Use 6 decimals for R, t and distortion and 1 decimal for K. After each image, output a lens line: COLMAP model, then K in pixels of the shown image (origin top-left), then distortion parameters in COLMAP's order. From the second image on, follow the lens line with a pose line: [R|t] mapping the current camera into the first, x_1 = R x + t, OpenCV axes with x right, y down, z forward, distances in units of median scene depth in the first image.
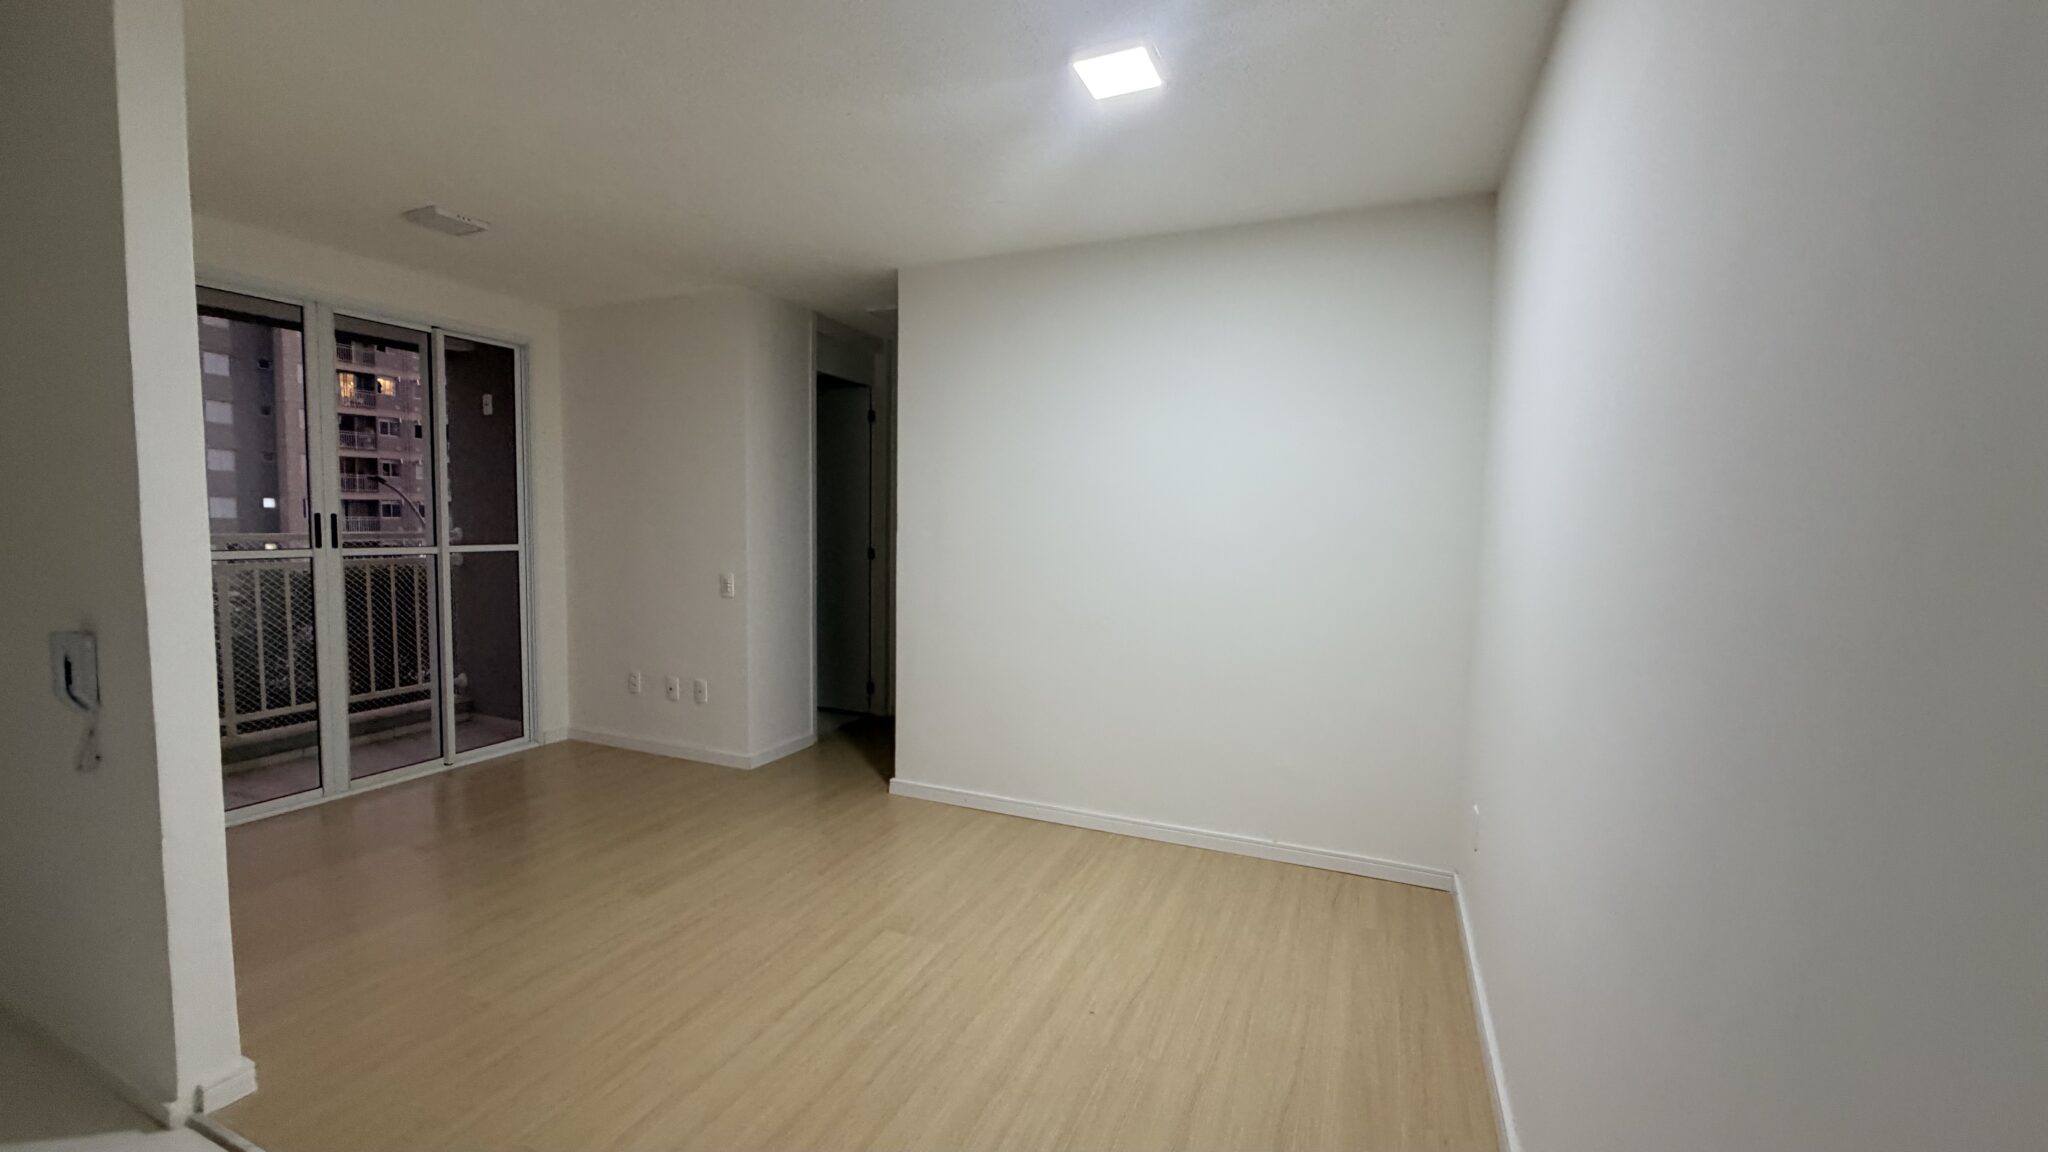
lens RADIAL K [[816.4, 0, 1022.5], [0, 816.4, 578.9], [0, 0, 1]] dist [0.001637, -0.000172]
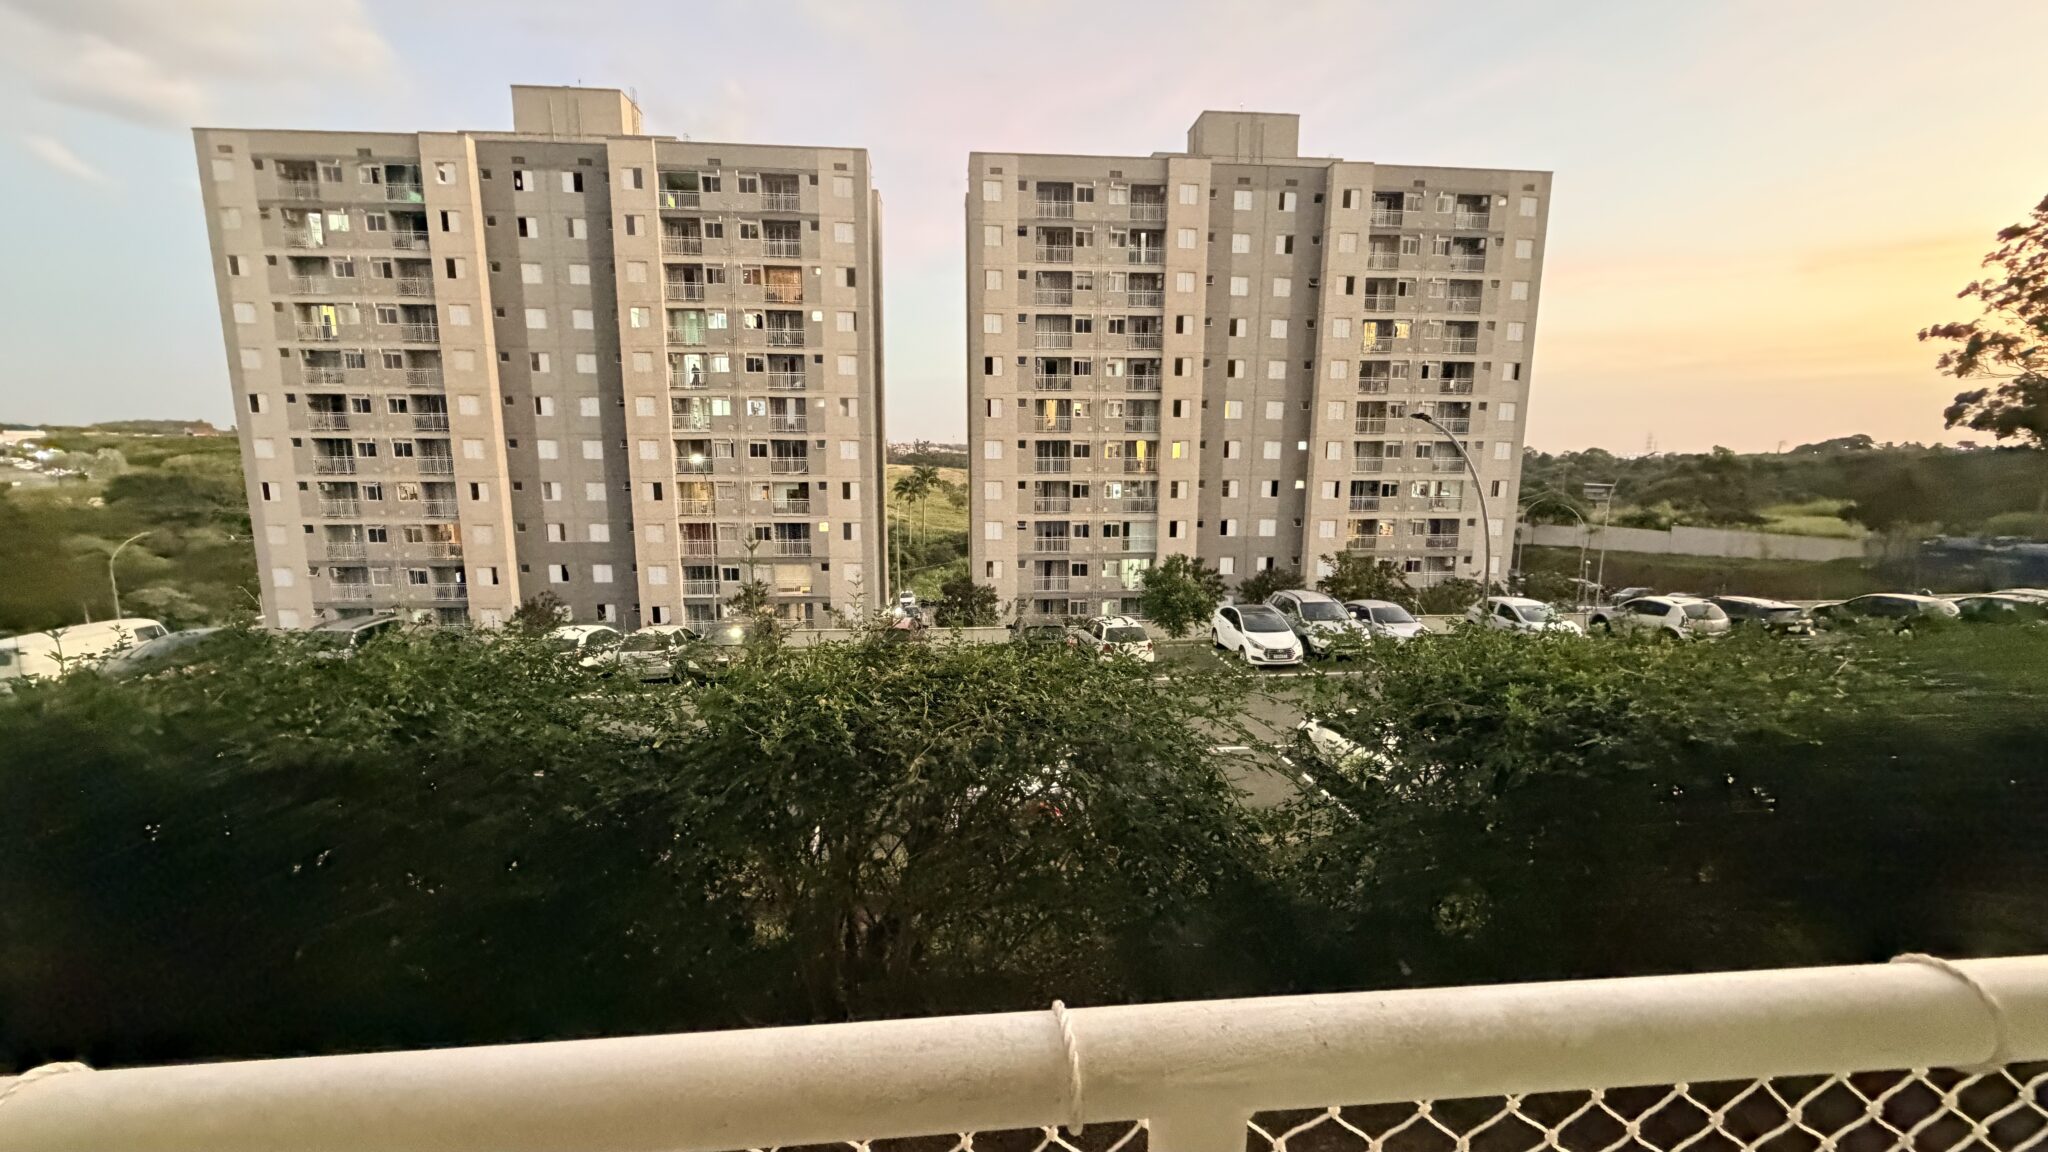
lens RADIAL K [[816.4, 0, 1015.5], [0, 816.4, 576.6], [0, 0, 1]] dist [0.001637, -0.000172]
pose [[0.473131, 0.126305, -0.871891, -0.580241], [-0.062229, 0.991989, 0.109935, -0.074999], [0.878792, 0.002244, 0.477200, 0.651032]]
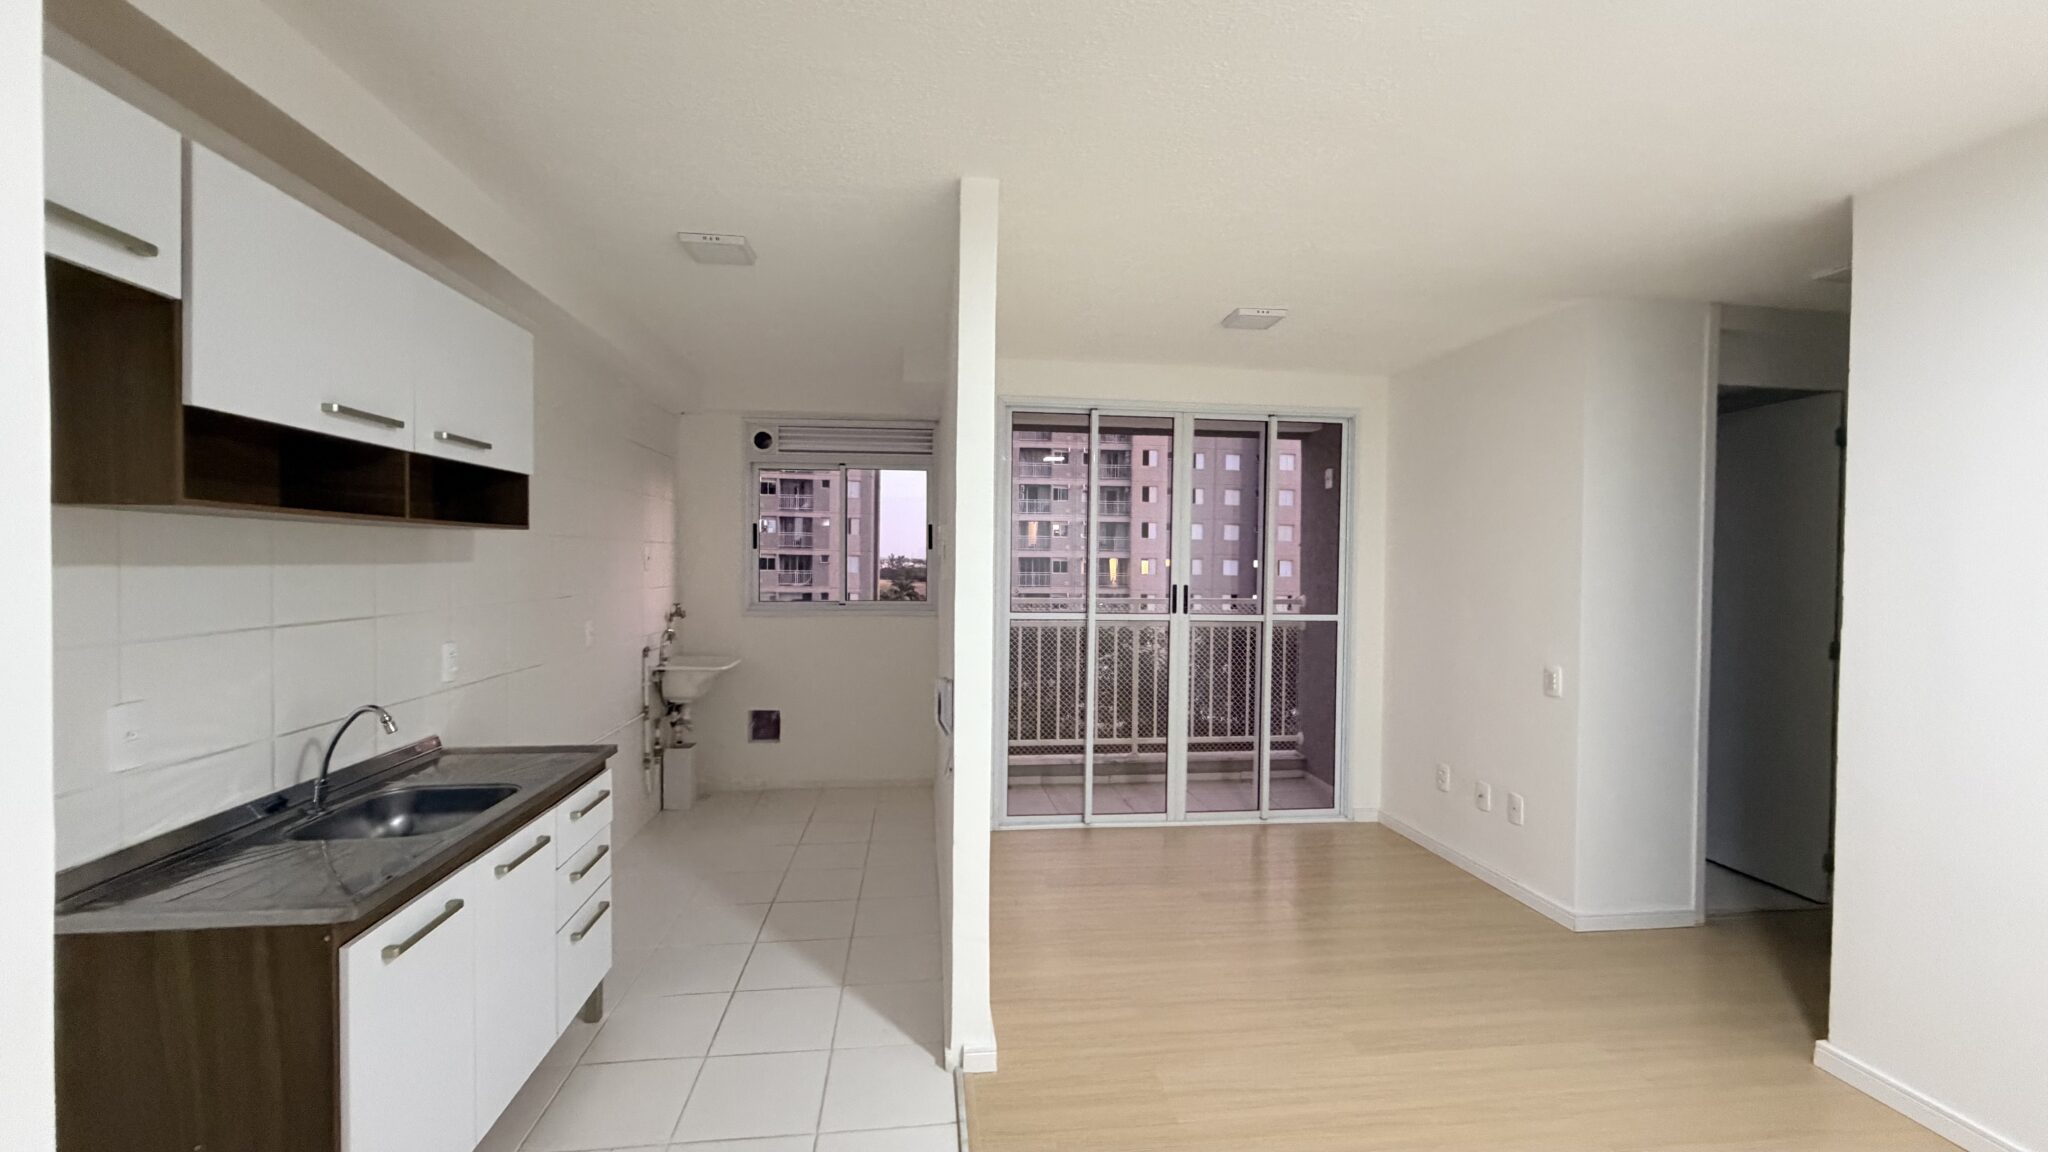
lens RADIAL K [[816.4, 0, 1017.6], [0, 816.4, 575.1], [0, 0, 1]] dist [0.001637, -0.000172]
pose [[0.504440, 0.005207, -0.863431, 0.052470], [-0.069216, 0.997008, -0.034425, -0.029643], [0.860668, 0.077128, 0.503291, 0.154817]]
